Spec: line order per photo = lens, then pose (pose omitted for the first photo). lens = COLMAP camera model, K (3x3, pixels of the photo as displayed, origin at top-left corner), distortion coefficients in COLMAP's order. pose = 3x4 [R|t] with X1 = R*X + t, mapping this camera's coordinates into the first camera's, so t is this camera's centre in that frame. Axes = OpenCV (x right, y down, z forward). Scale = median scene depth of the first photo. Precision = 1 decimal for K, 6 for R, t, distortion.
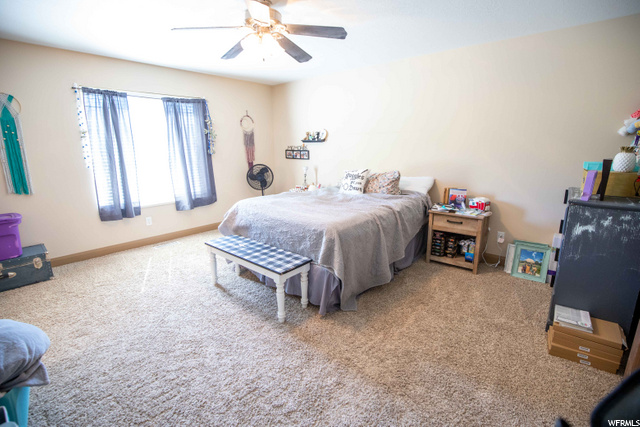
lens RADIAL K [[292.1, 0, 320.9], [0, 292.1, 212.1], [0, 0, 1]] dist [0.008341, -0.000311]
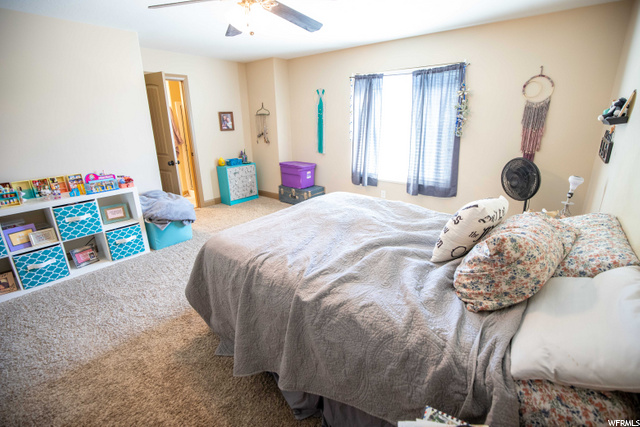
lens RADIAL K [[302.1, 0, 318.4], [0, 302.1, 204.5], [0, 0, 1]] dist [-0.039102, 0.000013]
pose [[0.049277, 0.271475, -0.961183, 0.440494], [-0.223764, 0.940891, 0.254272, -0.153670], [0.973397, 0.202548, 0.107111, 0.639758]]
